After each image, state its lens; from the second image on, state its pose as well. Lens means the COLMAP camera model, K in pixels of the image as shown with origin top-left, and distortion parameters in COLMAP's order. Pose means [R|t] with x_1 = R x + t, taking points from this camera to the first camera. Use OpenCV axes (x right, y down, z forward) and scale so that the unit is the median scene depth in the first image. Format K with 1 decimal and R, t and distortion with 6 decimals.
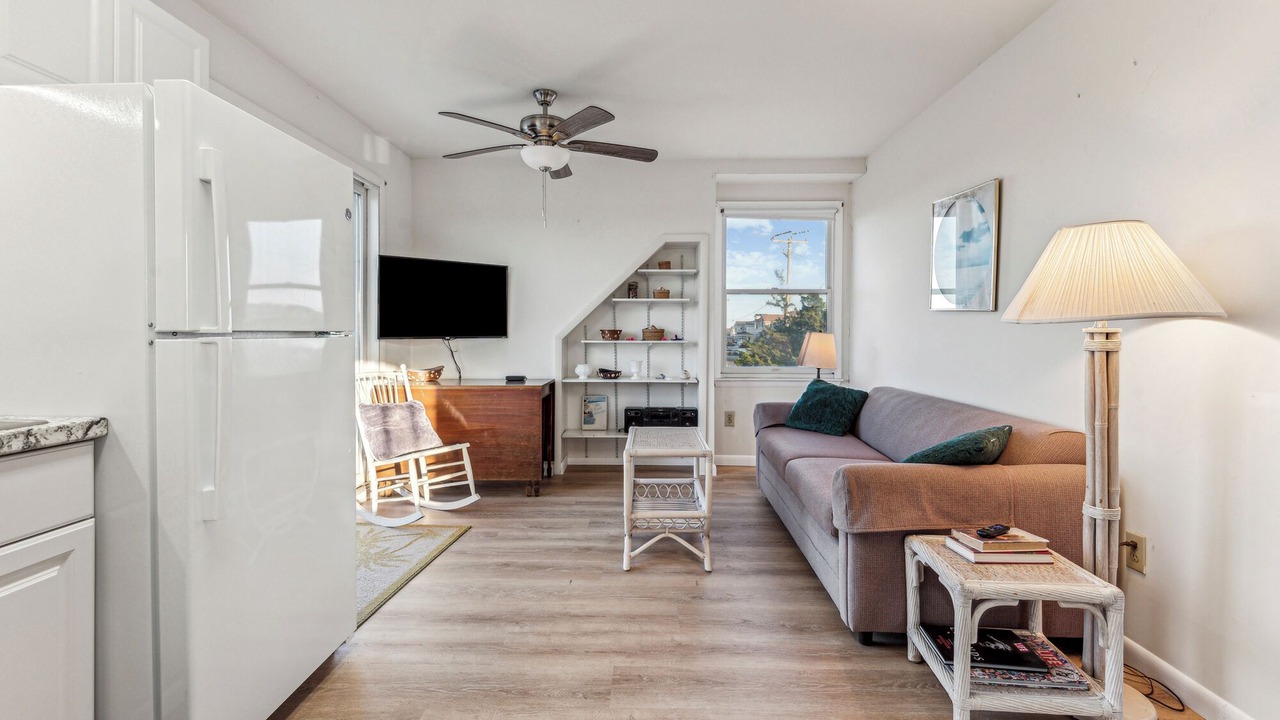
lens RADIAL K [[615.7, 0, 641.3], [0, 615.7, 352.2], [0, 0, 1]] dist [0.029855, -0.000339]
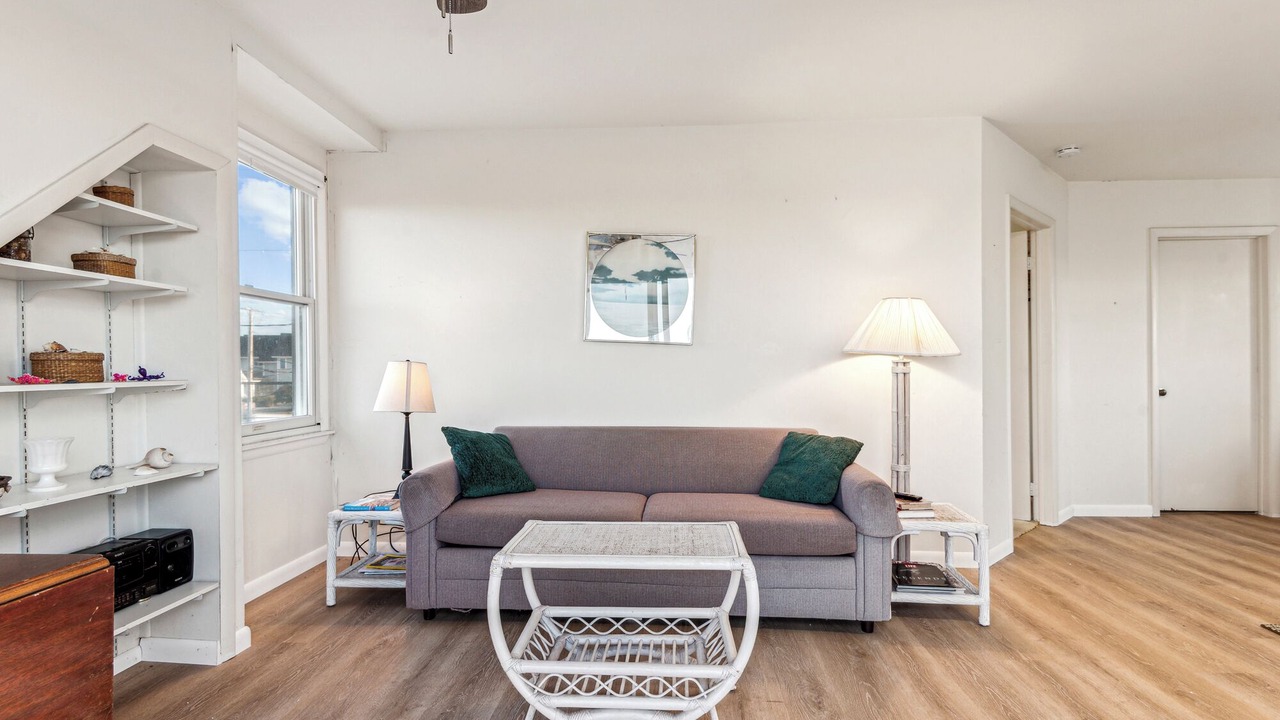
lens RADIAL K [[615.7, 0, 641.3], [0, 615.7, 352.2], [0, 0, 1]] dist [0.029855, -0.000339]
pose [[0.010109, 0.016154, 0.999818, -0.653995], [0.032139, 0.999348, -0.016471, -0.035886], [-0.999432, 0.032299, 0.009583, 1.128251]]
